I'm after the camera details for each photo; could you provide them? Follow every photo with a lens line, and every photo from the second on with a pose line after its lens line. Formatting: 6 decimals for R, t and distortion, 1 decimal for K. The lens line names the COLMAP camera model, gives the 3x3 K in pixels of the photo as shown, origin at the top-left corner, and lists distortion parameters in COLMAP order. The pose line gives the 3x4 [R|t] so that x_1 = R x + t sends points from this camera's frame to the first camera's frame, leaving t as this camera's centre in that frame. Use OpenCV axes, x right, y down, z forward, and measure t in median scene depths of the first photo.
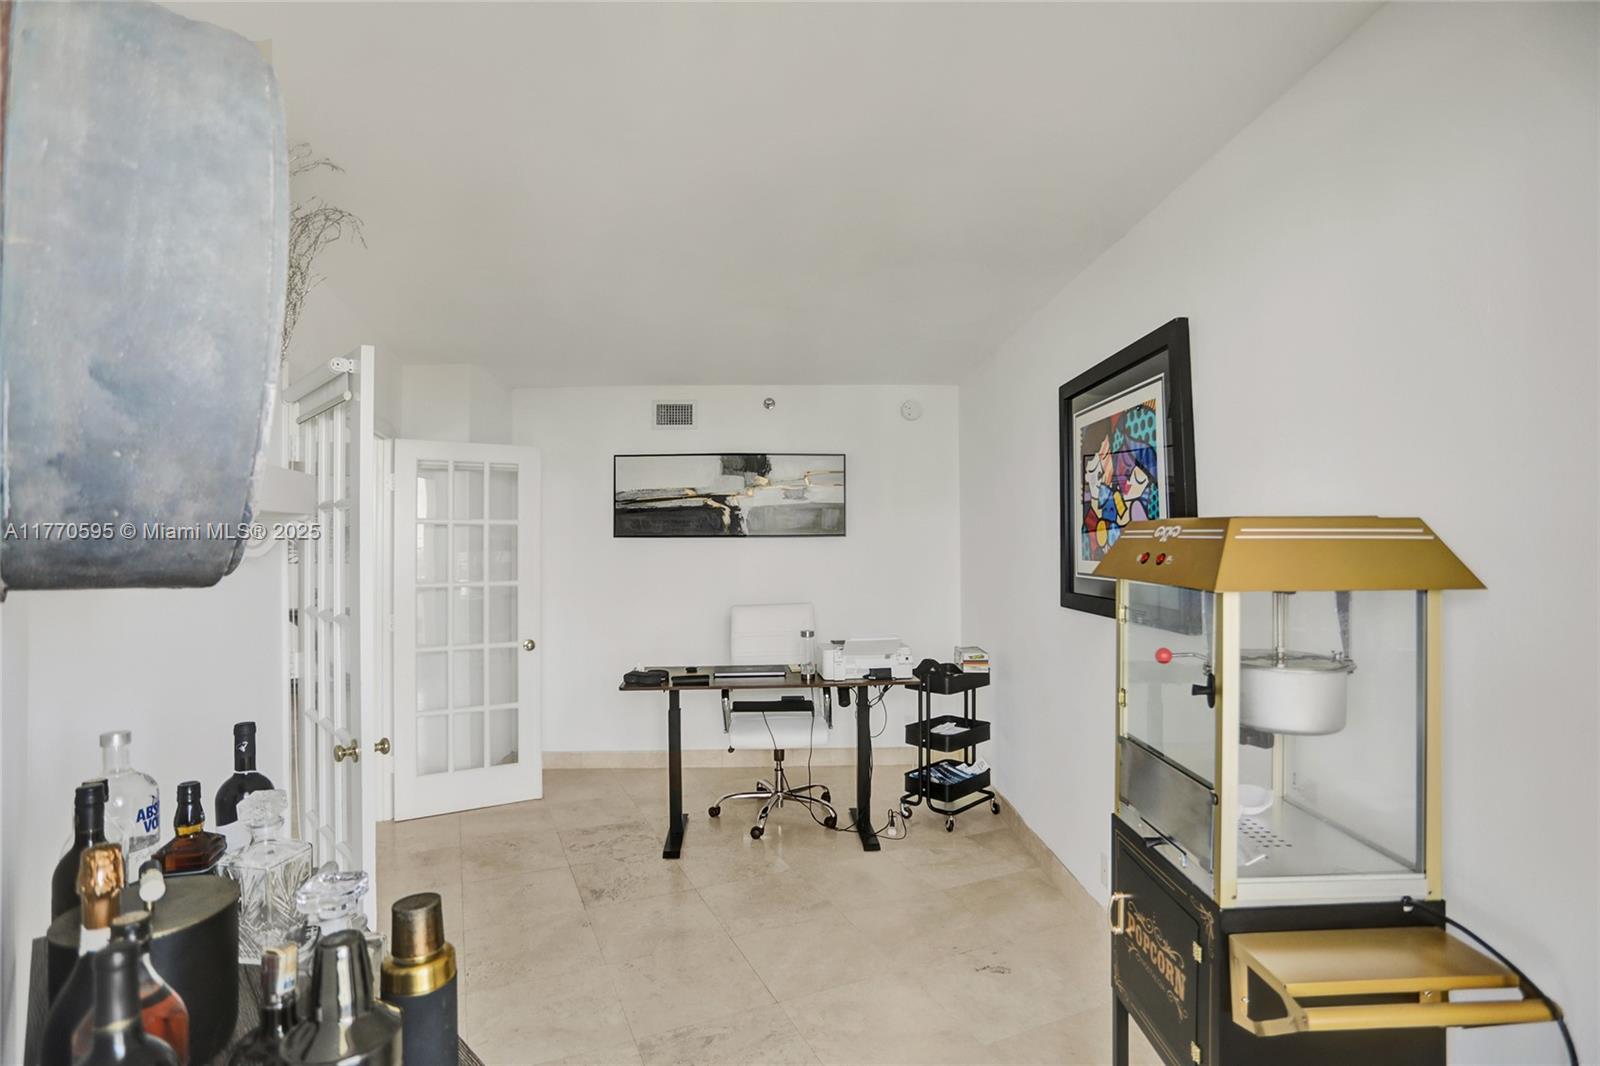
lens RADIAL K [[788.8, 0, 801.0], [0, 788.8, 531.5], [0, 0, 1]] dist [-0.066878, 0.033419]
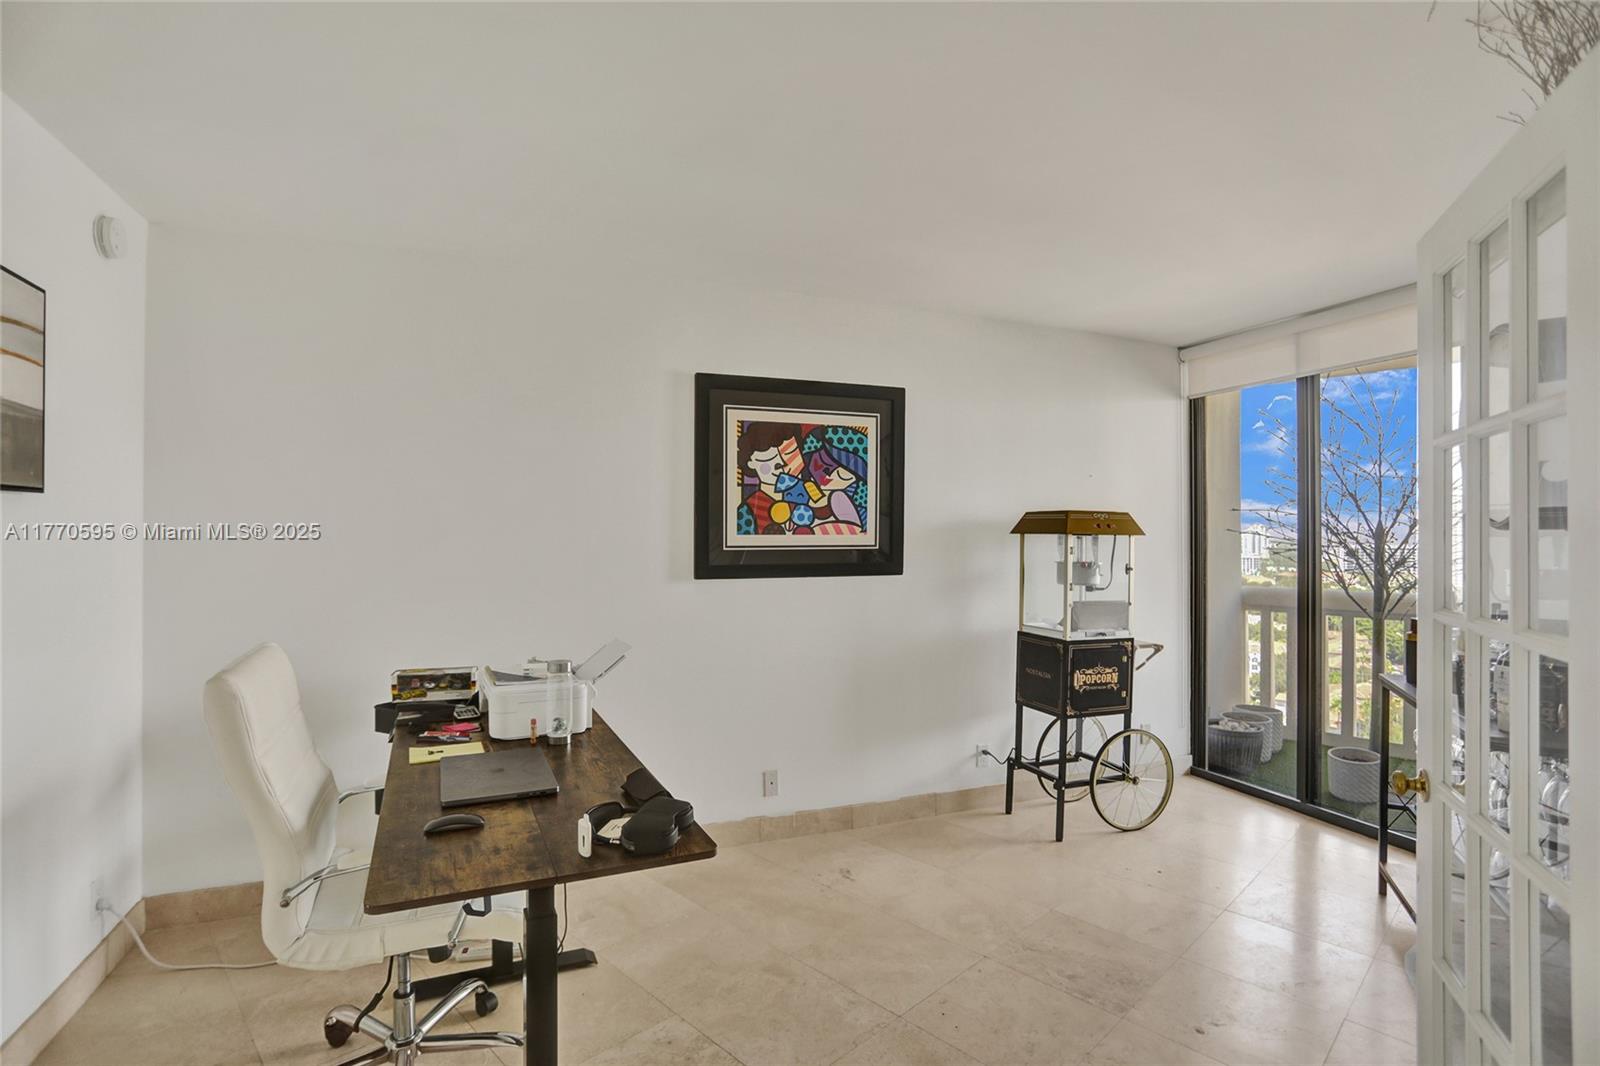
lens RADIAL K [[788.8, 0, 801.0], [0, 788.8, 531.5], [0, 0, 1]] dist [-0.066878, 0.033419]
pose [[-0.365232, 0.012979, 0.930826, -0.922852], [-0.006263, 0.999846, -0.016399, 0.061152], [-0.930895, -0.011819, -0.365094, 1.639917]]
